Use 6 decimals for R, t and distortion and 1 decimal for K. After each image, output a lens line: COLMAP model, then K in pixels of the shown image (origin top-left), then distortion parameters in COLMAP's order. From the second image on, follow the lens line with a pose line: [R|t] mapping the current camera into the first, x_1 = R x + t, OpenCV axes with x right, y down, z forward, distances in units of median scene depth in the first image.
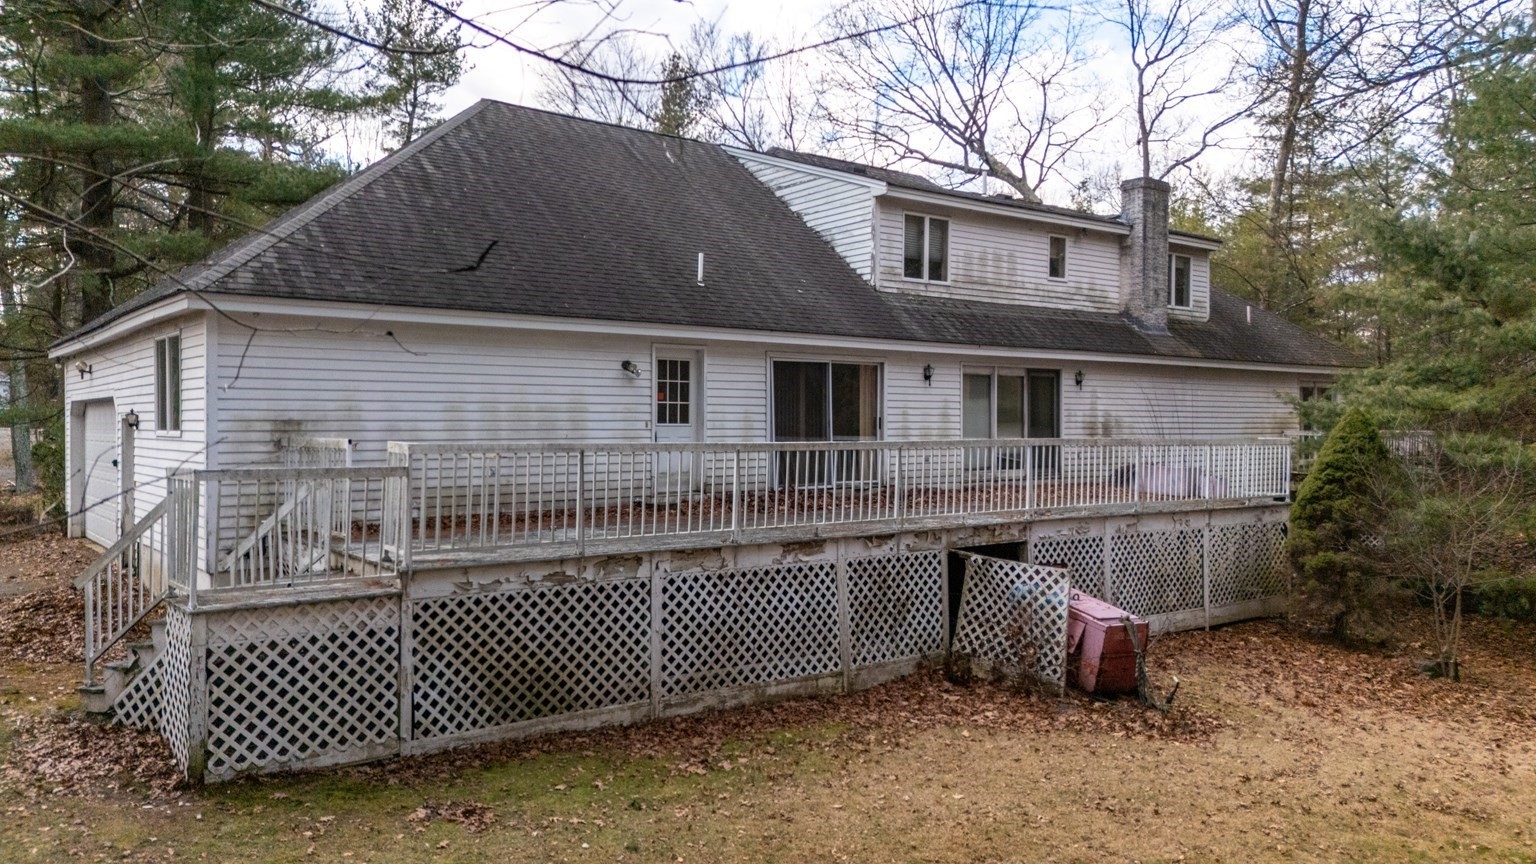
lens RADIAL K [[1107.5, 0, 768.0], [0, 1107.5, 432.0], [0, 0, 1]] dist [0.089950, -0.101145]
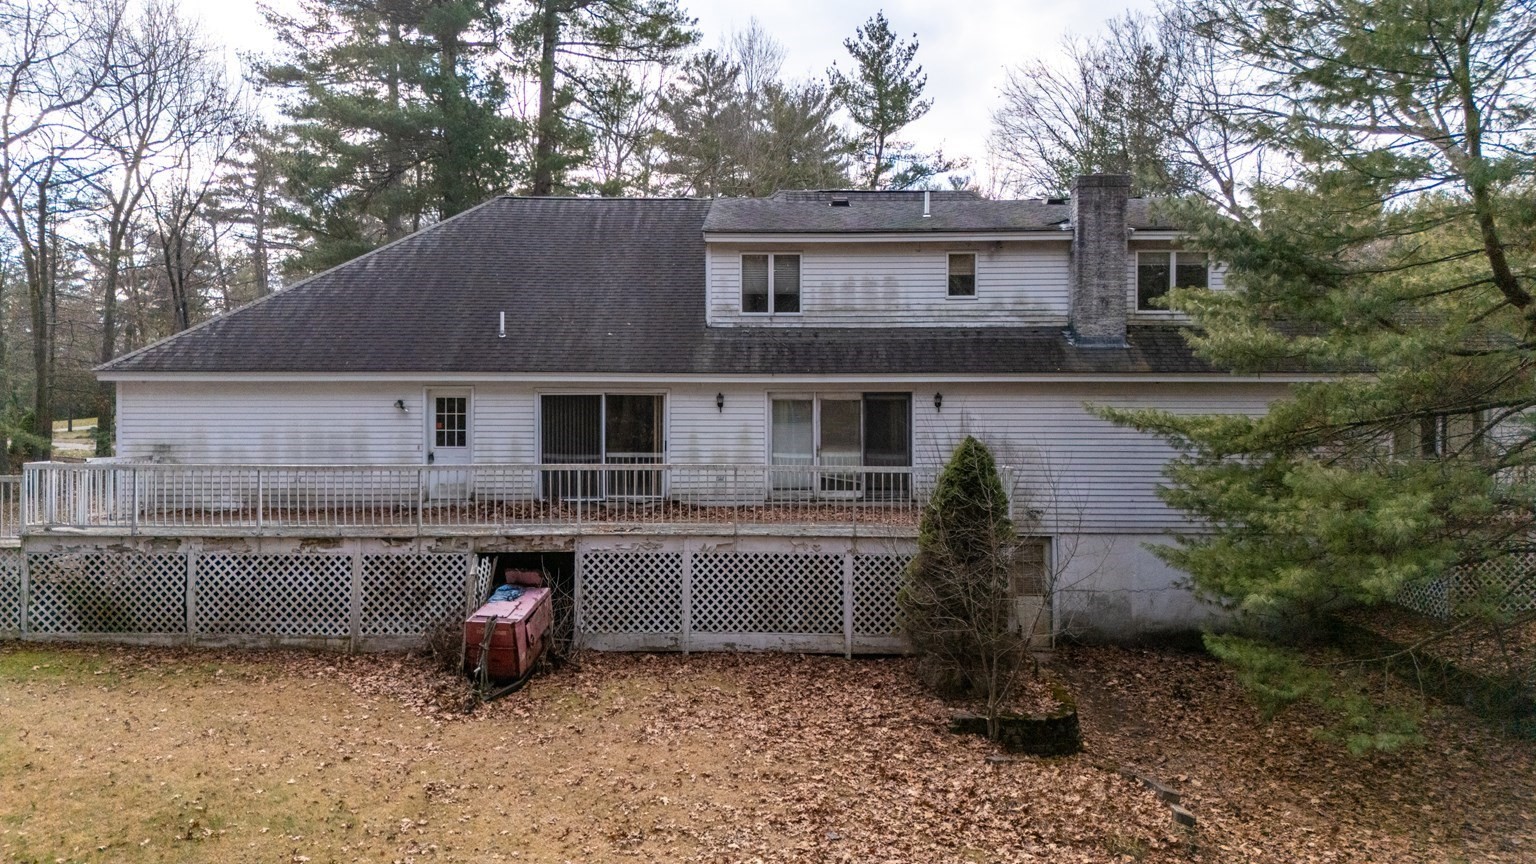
lens RADIAL K [[1107.5, 0, 768.0], [0, 1107.5, 432.0], [0, 0, 1]] dist [0.089950, -0.101145]
pose [[0.793358, 0.006285, -0.608723, 1.217534], [-0.005017, 0.999980, 0.003786, -0.037598], [0.608735, 0.000050, 0.793374, 0.216856]]
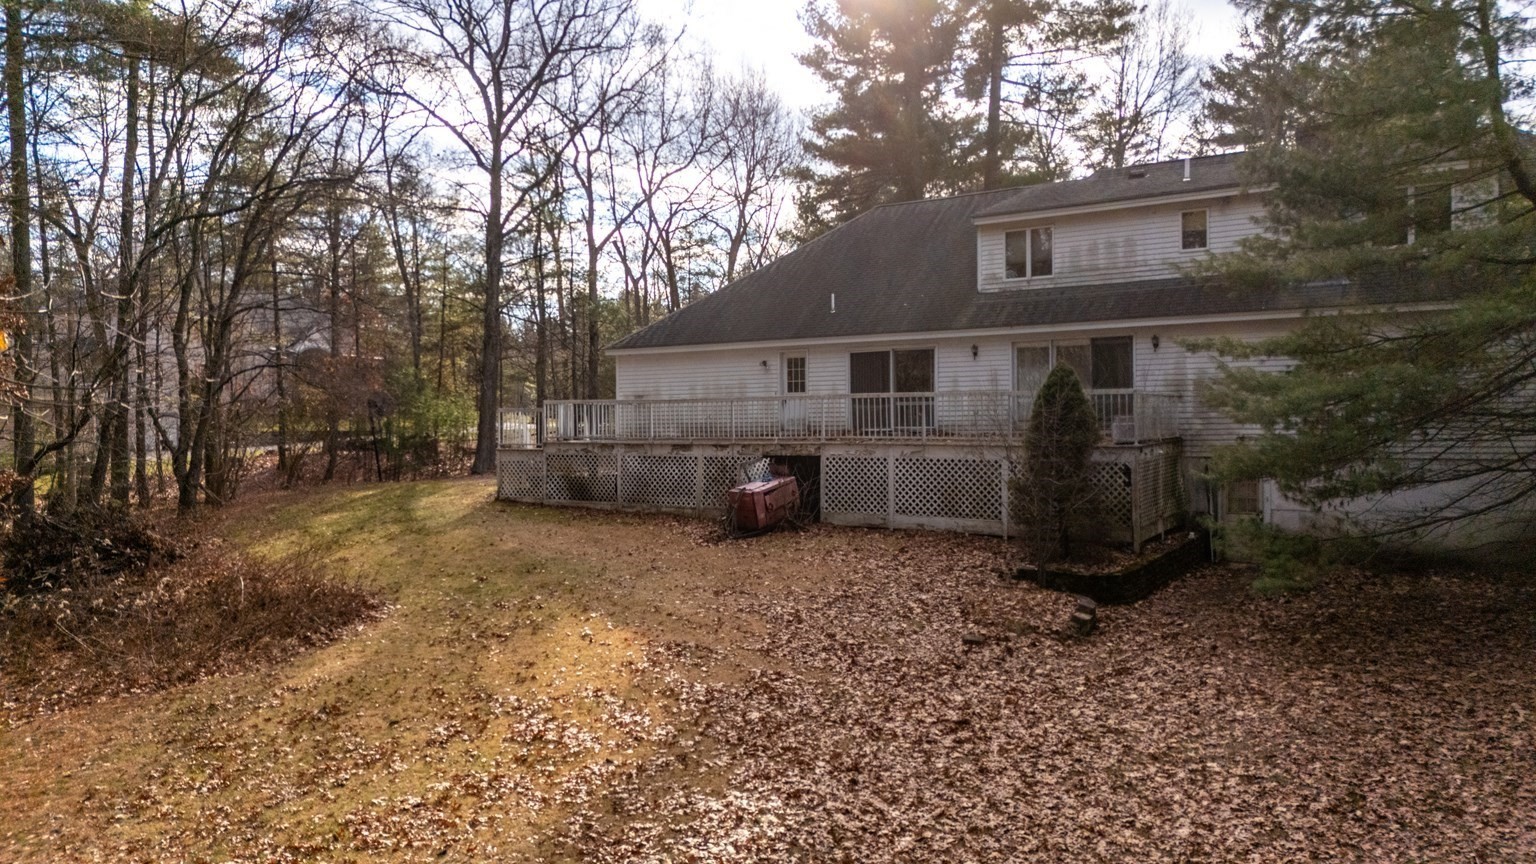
lens RADIAL K [[1092.5, 0, 767.6], [0, 1092.5, 502.1], [0, 0, 1]] dist [0.046681, -0.097342]
pose [[0.335776, 0.065495, -0.939662, 1.951109], [0.004194, 0.997466, 0.071022, 0.054459], [0.941933, -0.027788, 0.334650, 0.404779]]
